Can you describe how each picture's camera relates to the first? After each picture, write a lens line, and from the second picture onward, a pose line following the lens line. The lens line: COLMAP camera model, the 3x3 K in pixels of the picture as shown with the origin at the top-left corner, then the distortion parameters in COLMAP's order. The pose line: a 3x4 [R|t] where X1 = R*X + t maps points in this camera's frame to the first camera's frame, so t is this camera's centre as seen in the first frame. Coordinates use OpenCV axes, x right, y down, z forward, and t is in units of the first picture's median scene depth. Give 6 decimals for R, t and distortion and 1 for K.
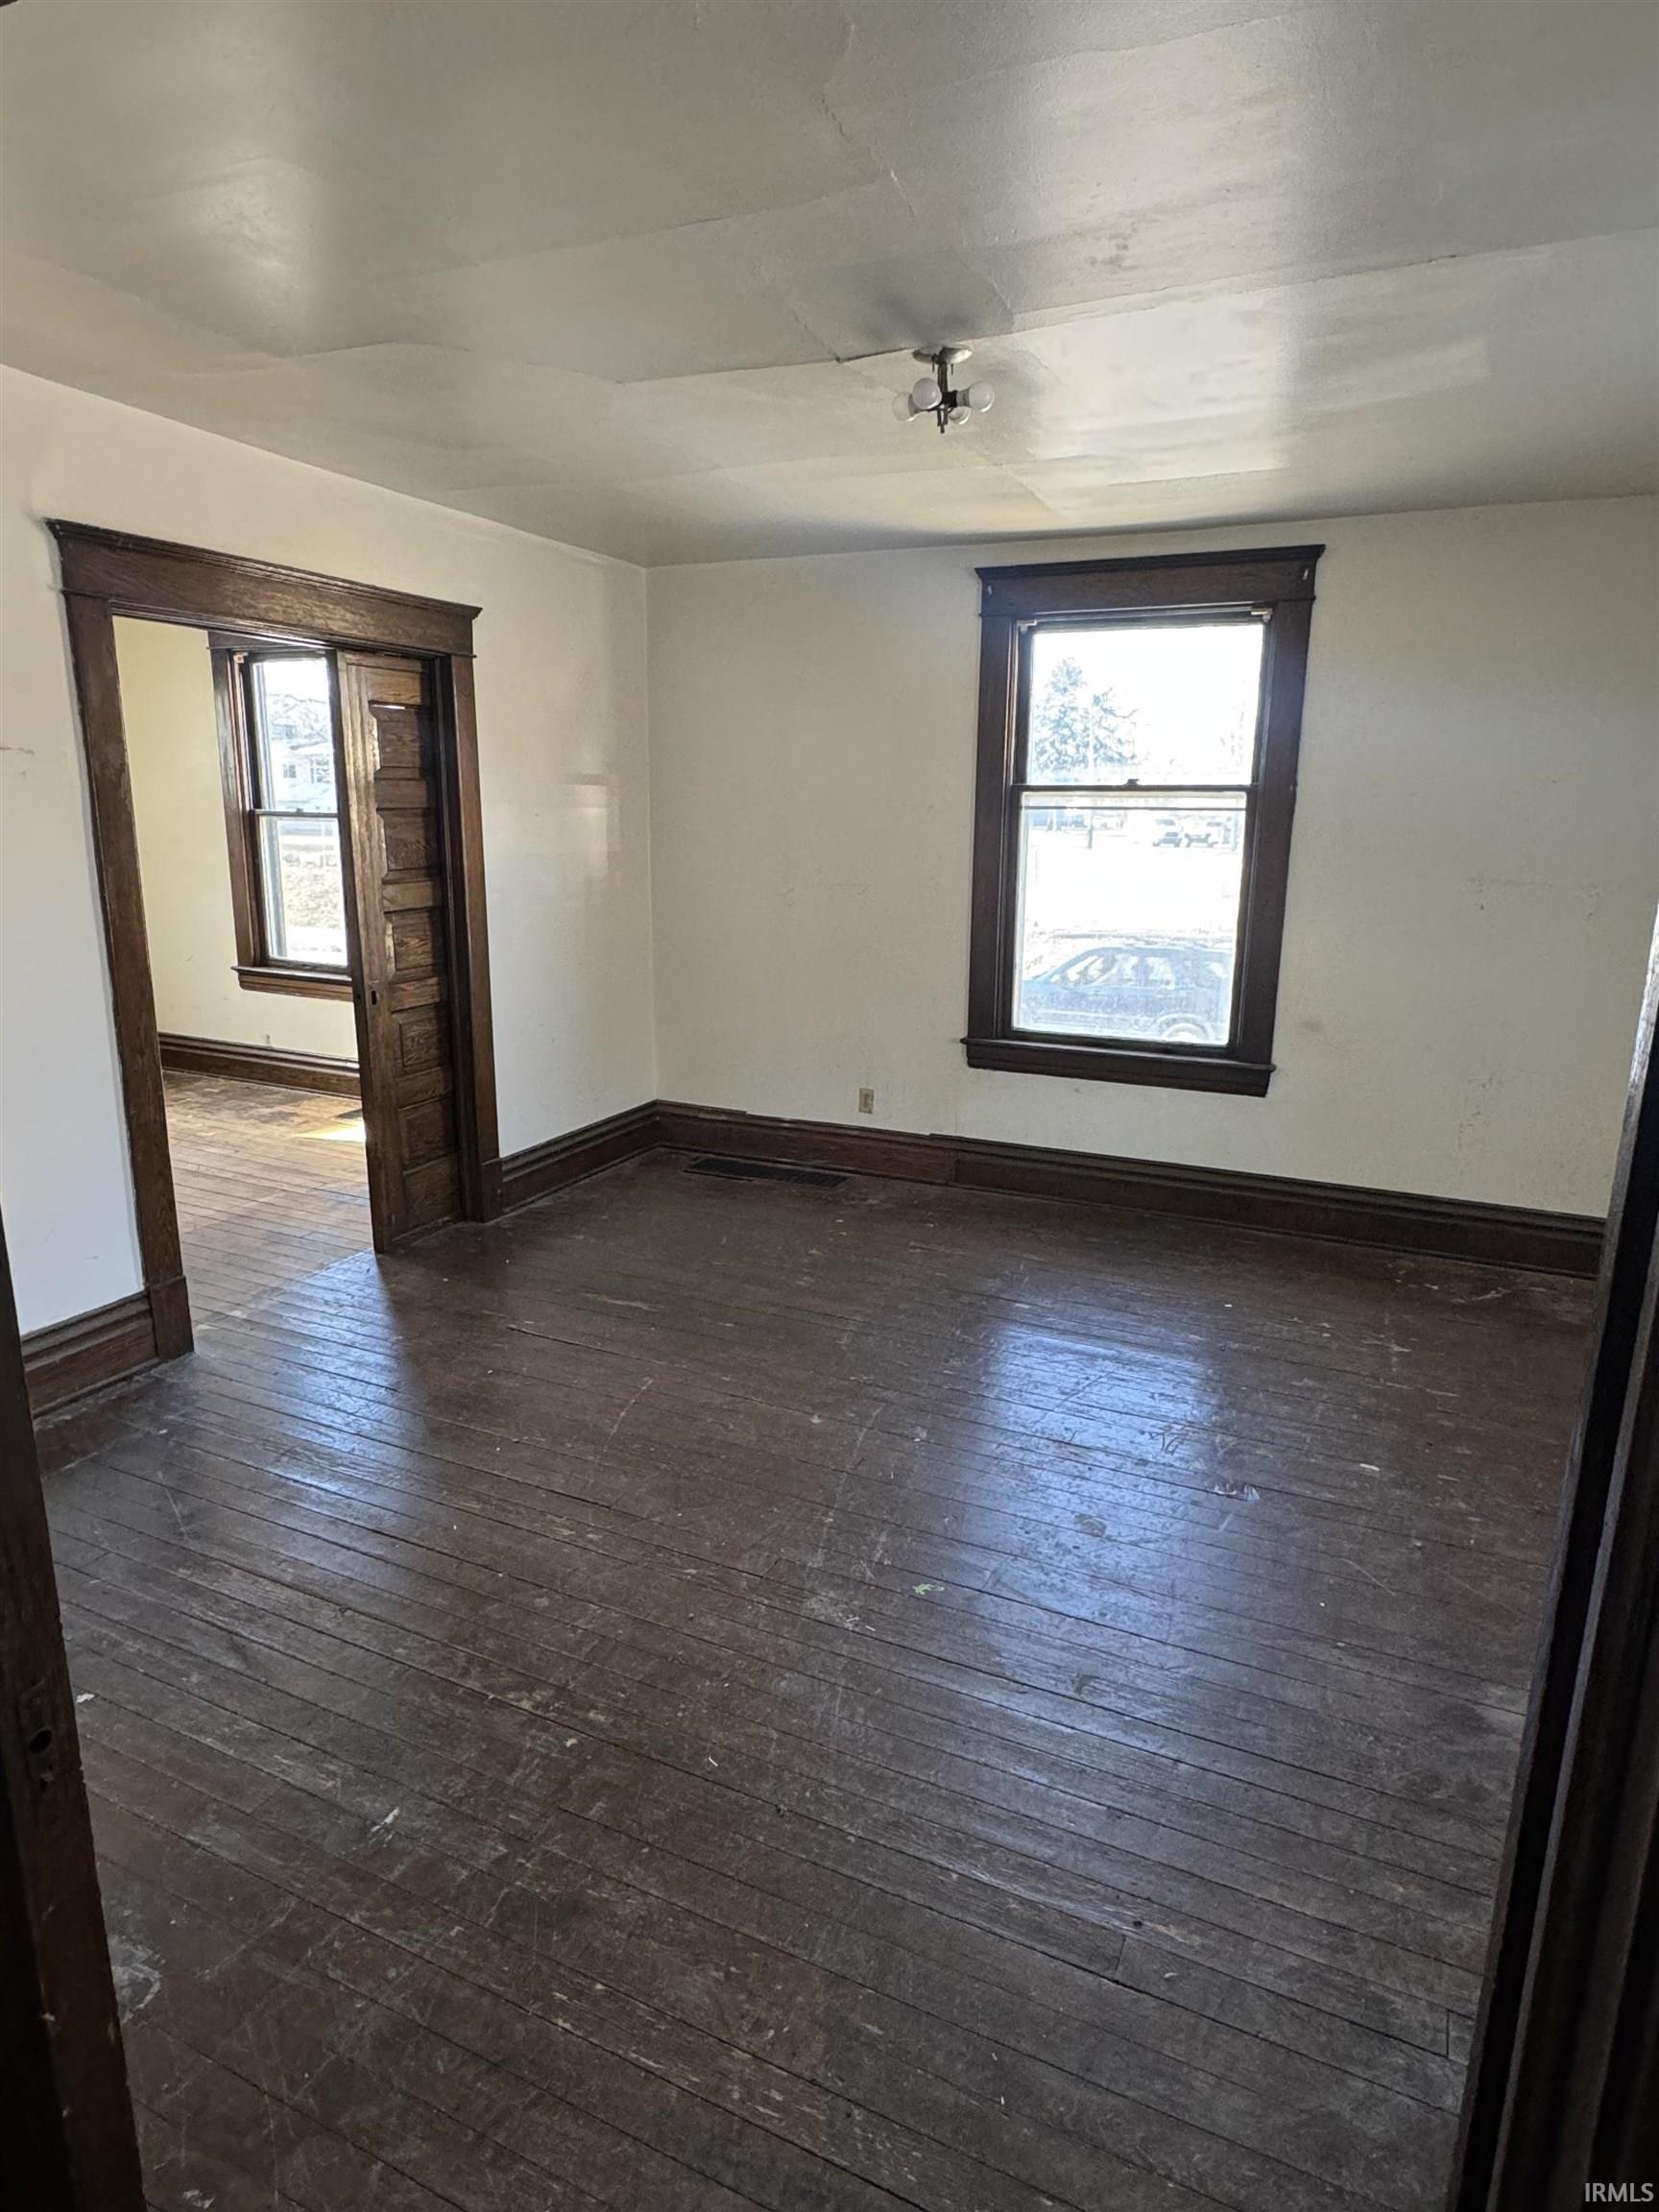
lens RADIAL K [[1264.5, 0, 827.7], [0, 1264.5, 1100.9], [0, 0, 1]] dist [-0.001486, -0.001196]
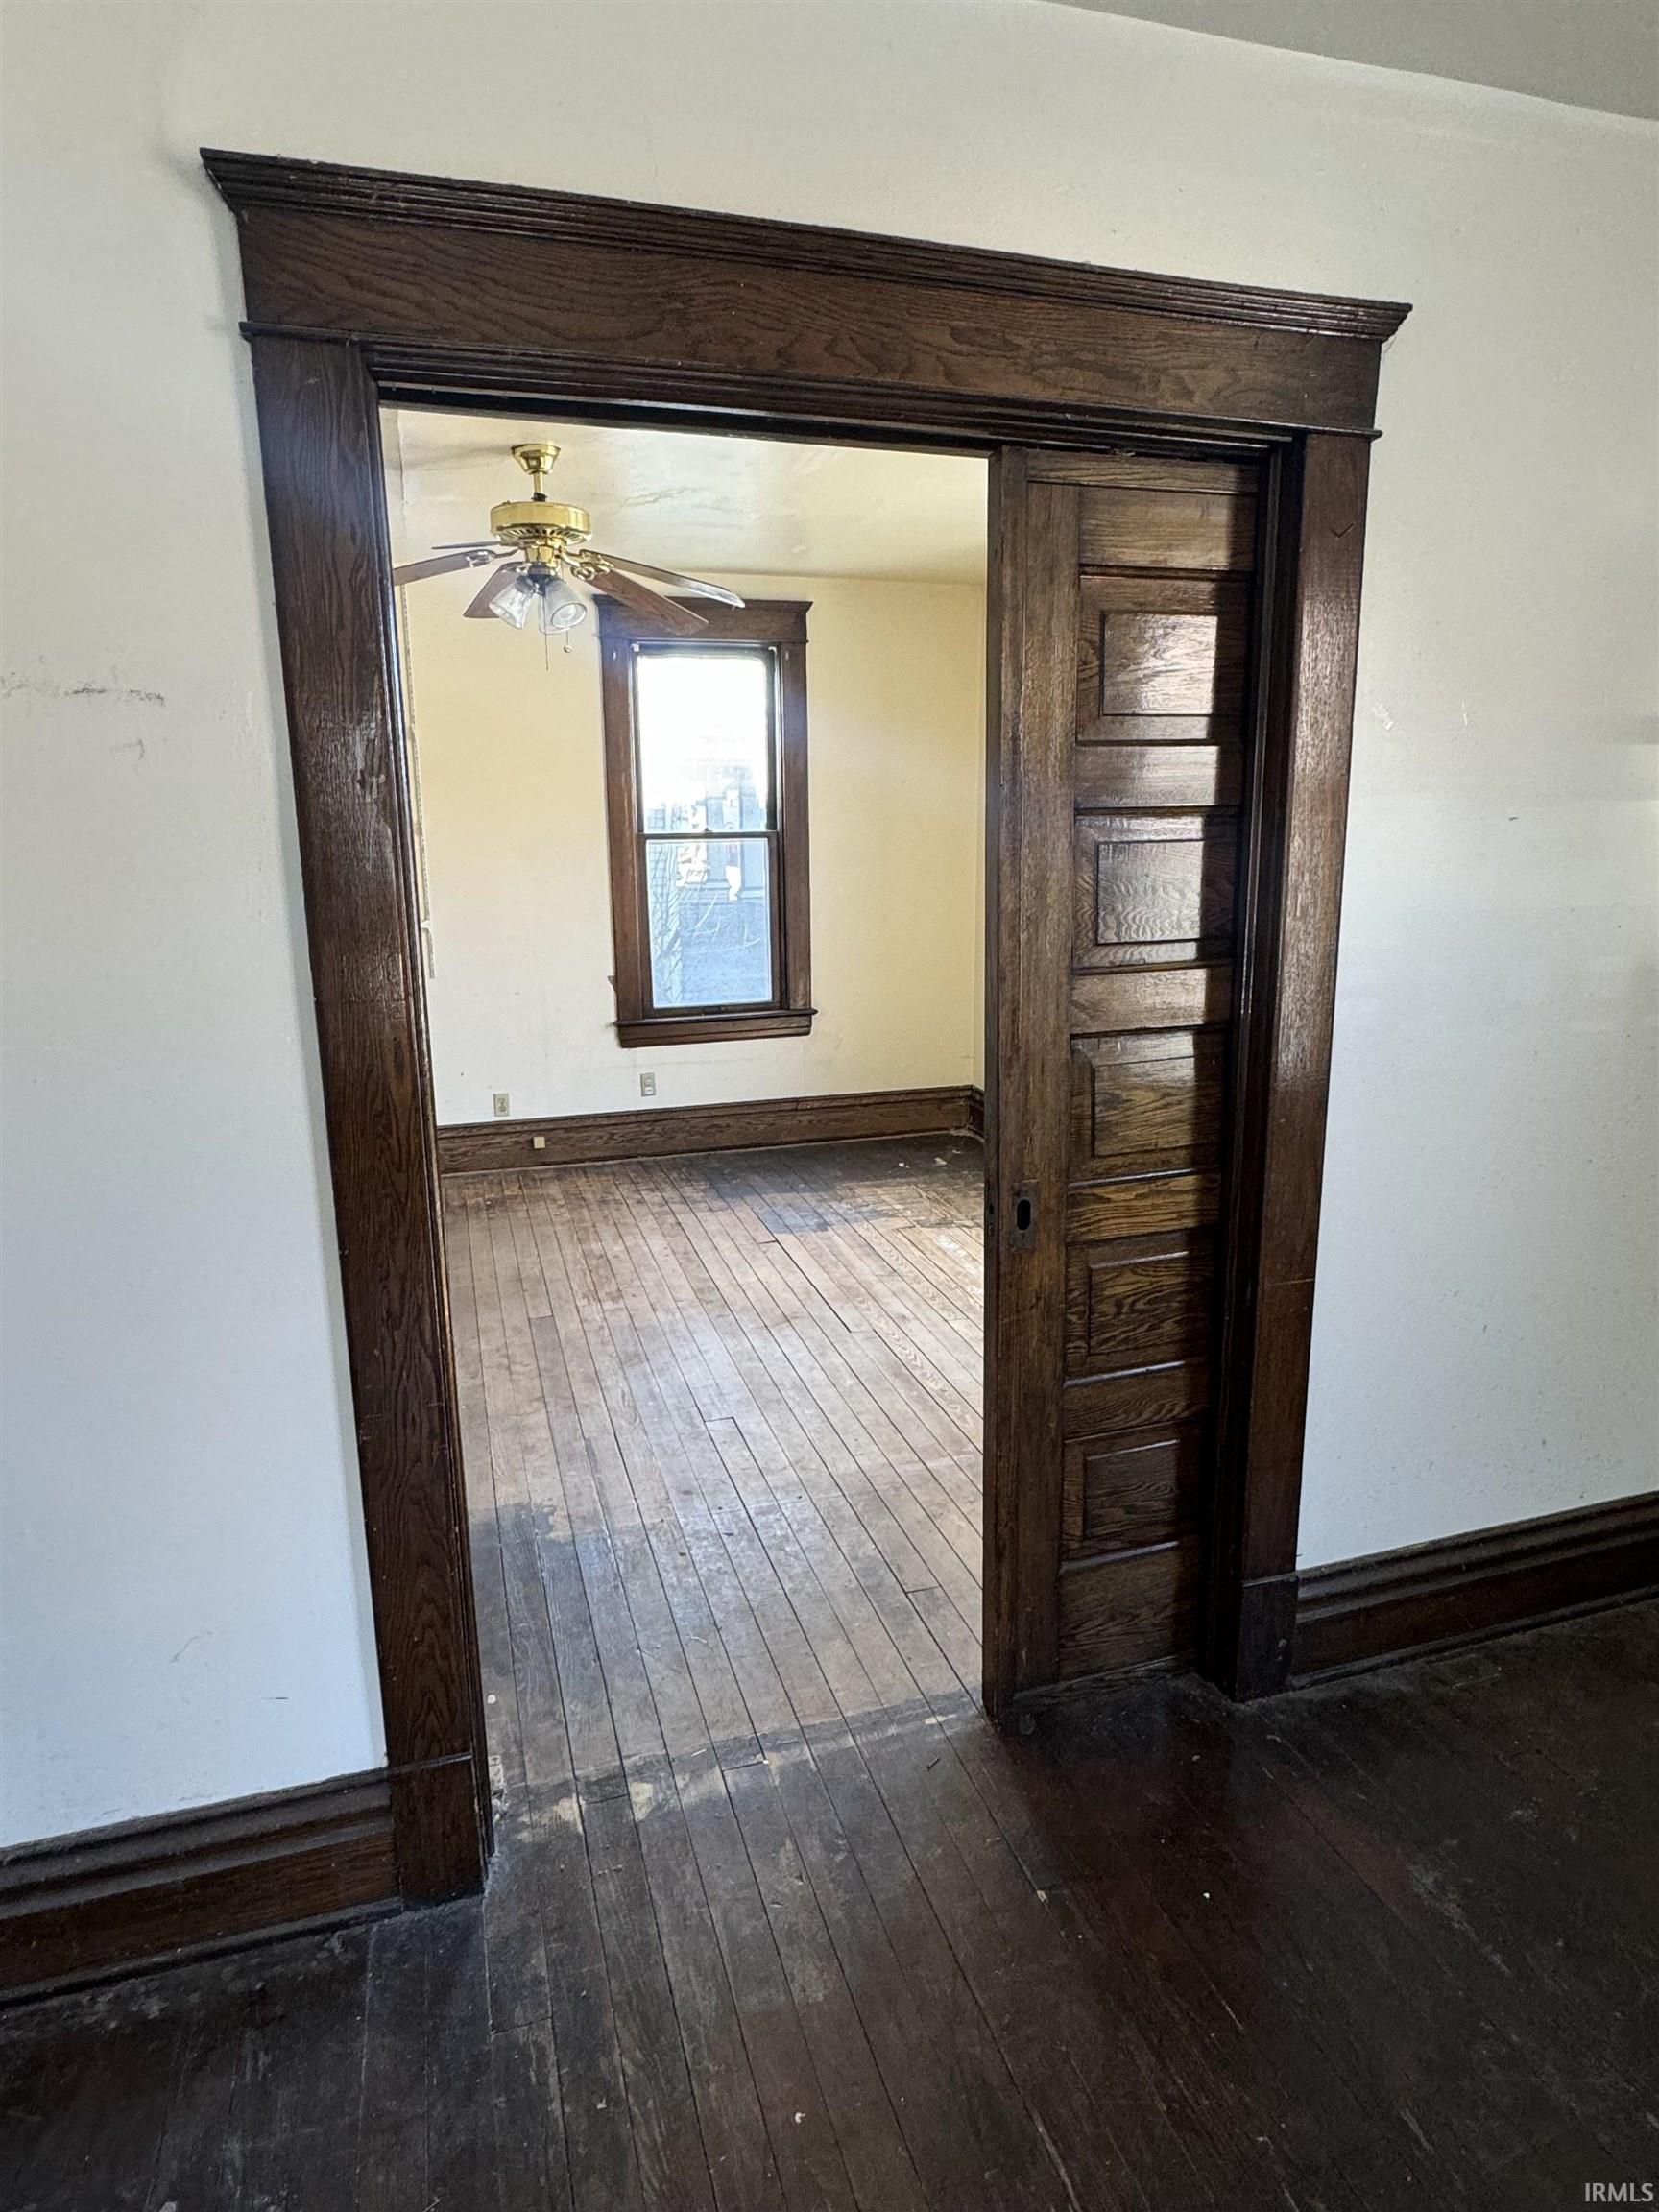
lens RADIAL K [[1264.5, 0, 834.3], [0, 1264.5, 1098.0], [0, 0, 1]] dist [-0.001486, -0.001196]
pose [[0.679713, 0.137935, -0.720392, -0.075294], [-0.150993, 0.987436, 0.046600, -0.134053], [0.717769, 0.077099, 0.692000, 0.616084]]
